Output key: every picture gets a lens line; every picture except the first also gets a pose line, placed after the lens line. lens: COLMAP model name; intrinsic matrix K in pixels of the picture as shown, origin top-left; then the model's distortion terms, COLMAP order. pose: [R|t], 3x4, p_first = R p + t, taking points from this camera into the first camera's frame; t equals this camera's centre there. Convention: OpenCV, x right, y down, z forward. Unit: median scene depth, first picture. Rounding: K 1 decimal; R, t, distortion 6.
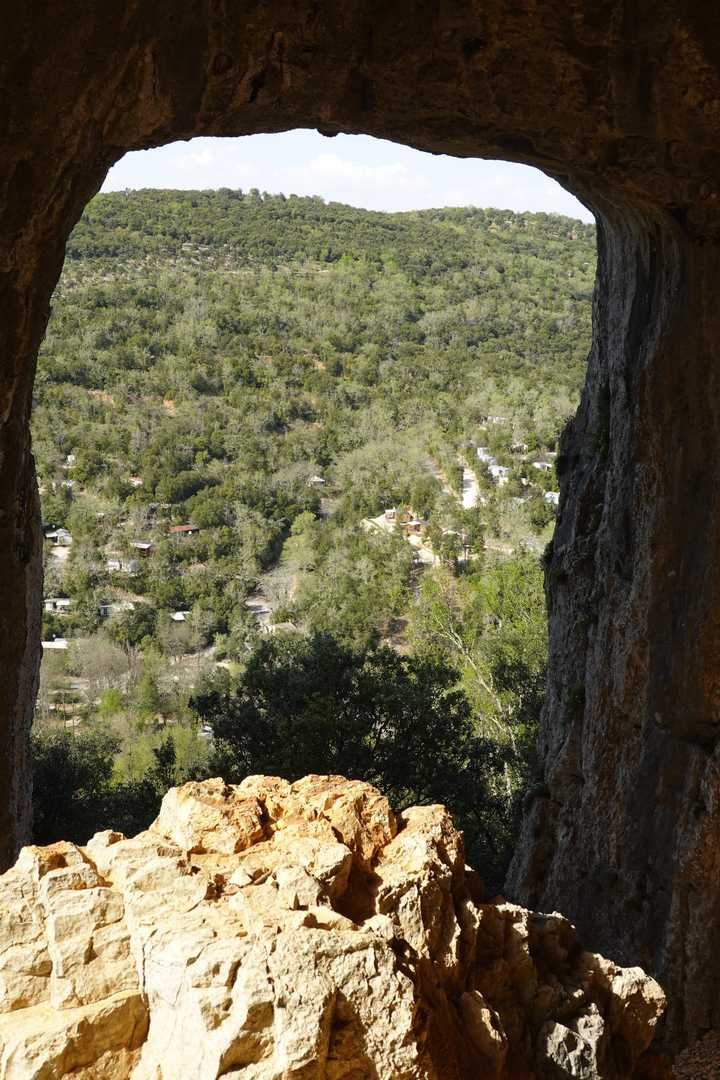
lens RADIAL K [[1276.0, 0, 351.3], [0, 1276.0, 537.5], [0, 0, 1]] dist [-0.008111, 0.000000]
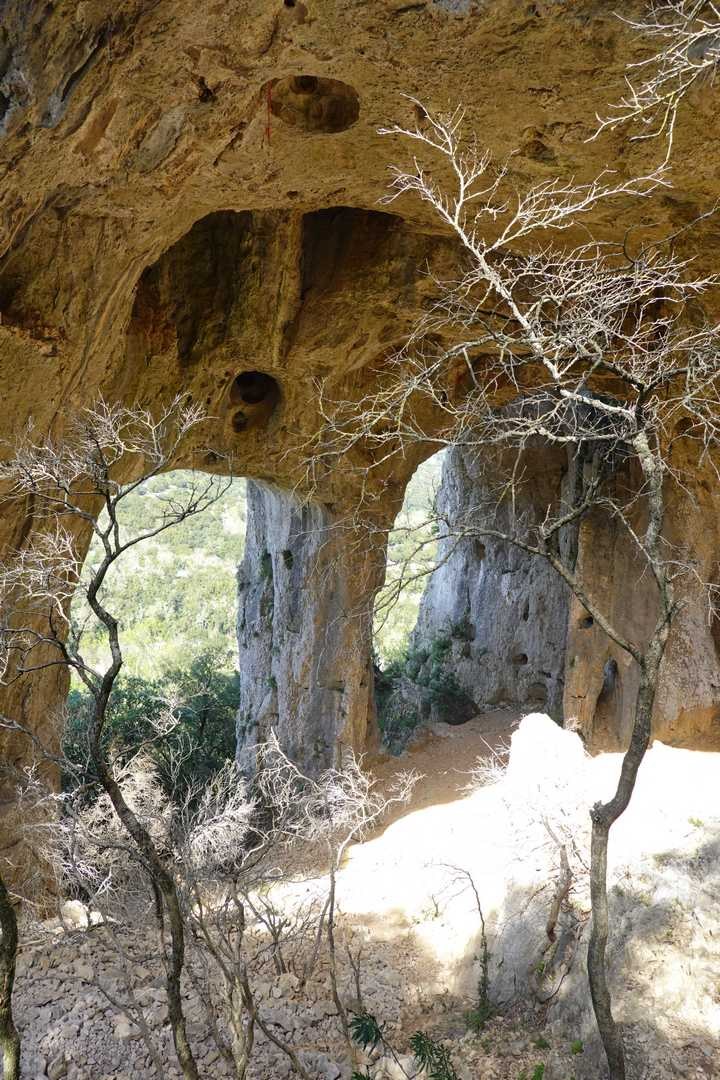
lens RADIAL K [[724.7, 0, 358.9], [0, 724.7, 538.0], [0, 0, 1]] dist [0.001845, 0.000750]
pose [[0.782820, -0.089299, 0.615807, -0.578637], [0.106869, 0.994238, 0.008322, -0.158805], [-0.613002, 0.059296, 0.787853, -0.251120]]
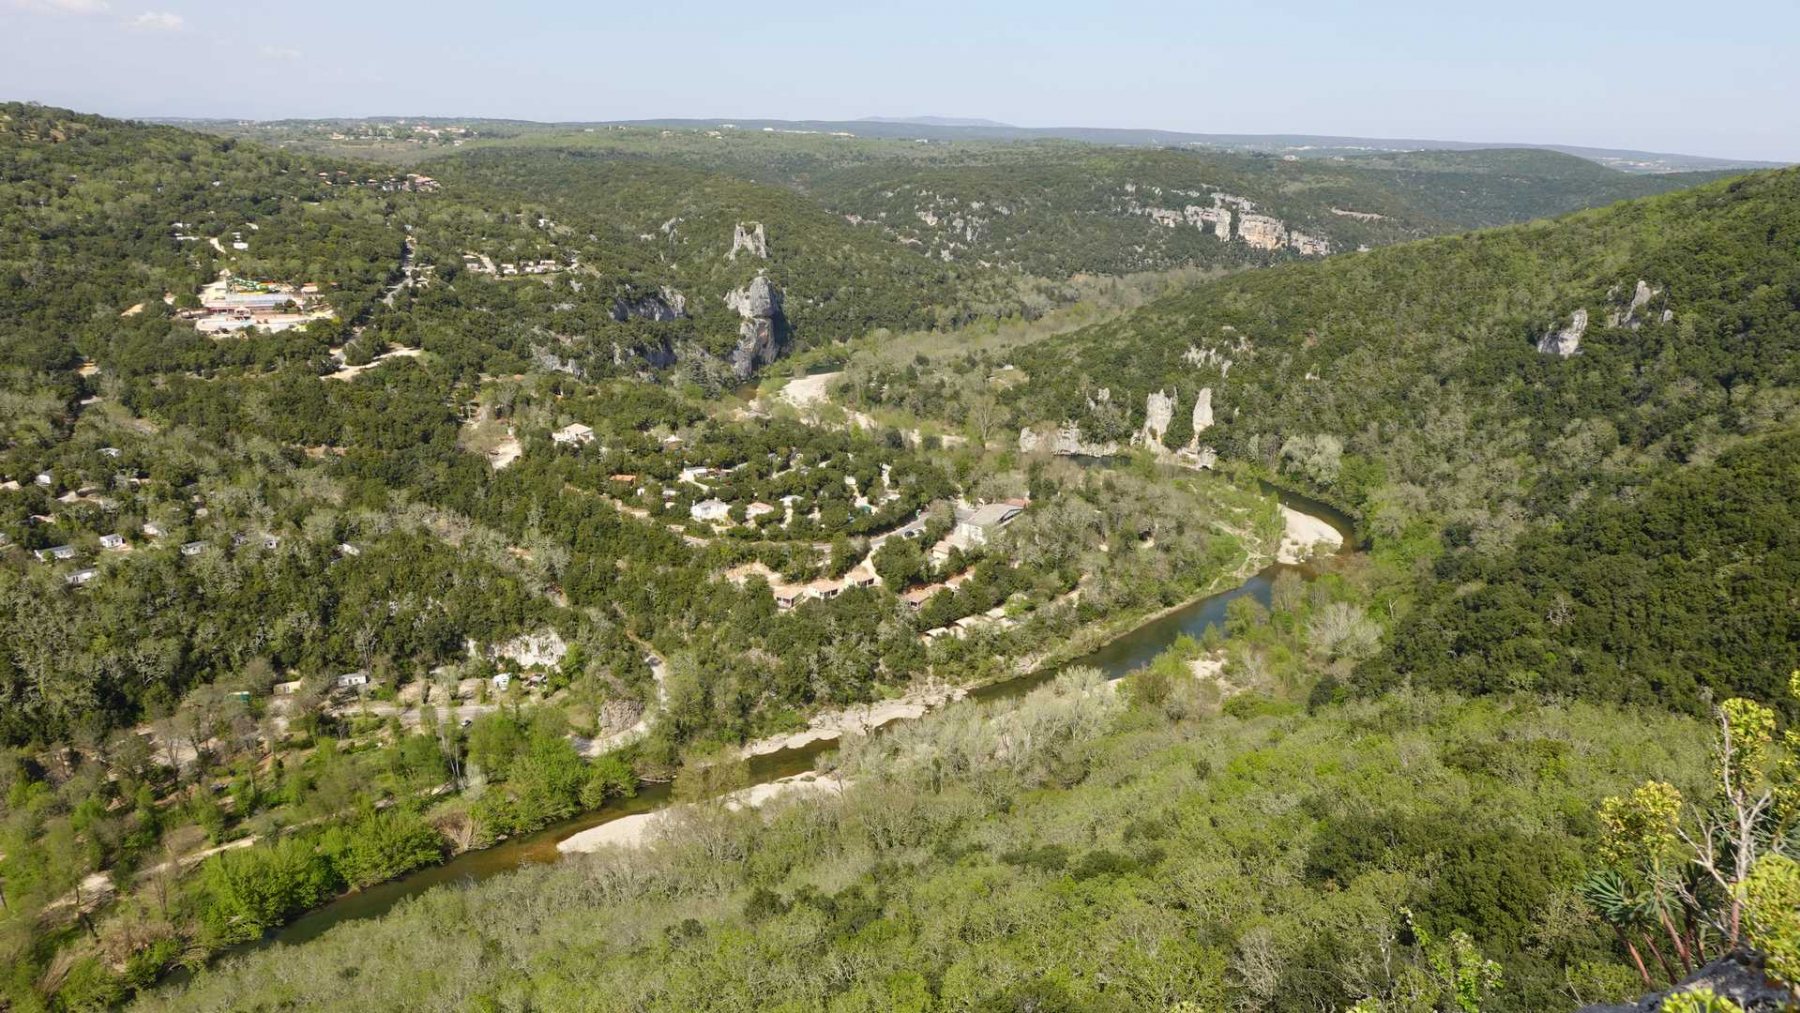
lens RADIAL K [[1212.8, 0, 902.1], [0, 1212.8, 494.4], [0, 0, 1]] dist [0.039890, -0.008297]
pose [[0.785731, -0.218495, 0.578695, 3.874854], [0.137196, 0.973794, 0.181391, -3.134361], [-0.603162, -0.063129, 0.795116, -3.517230]]
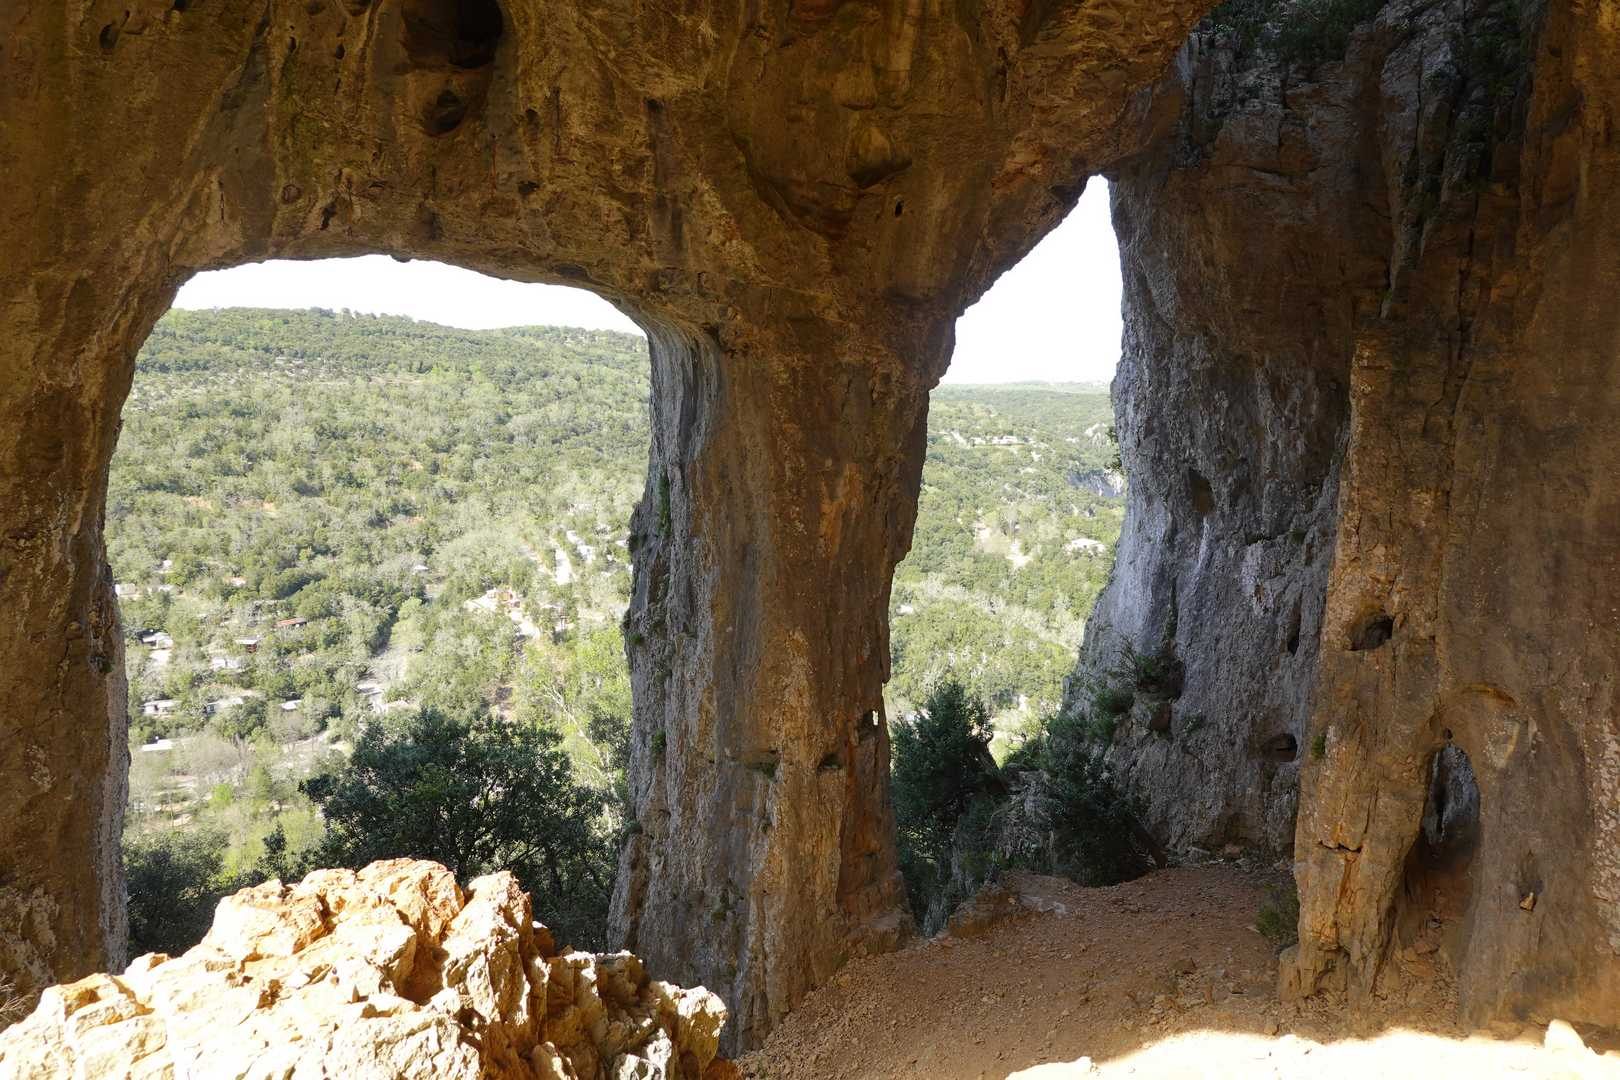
lens RADIAL K [[1087.0, 0, 810.9], [0, 1087.0, 538.1], [0, 0, 1]] dist [0.001845, 0.000750]
pose [[0.948117, -0.057667, 0.312647, 0.009868], [0.076429, 0.995915, -0.048081, -0.001871], [-0.308597, 0.069482, 0.948652, 0.005719]]
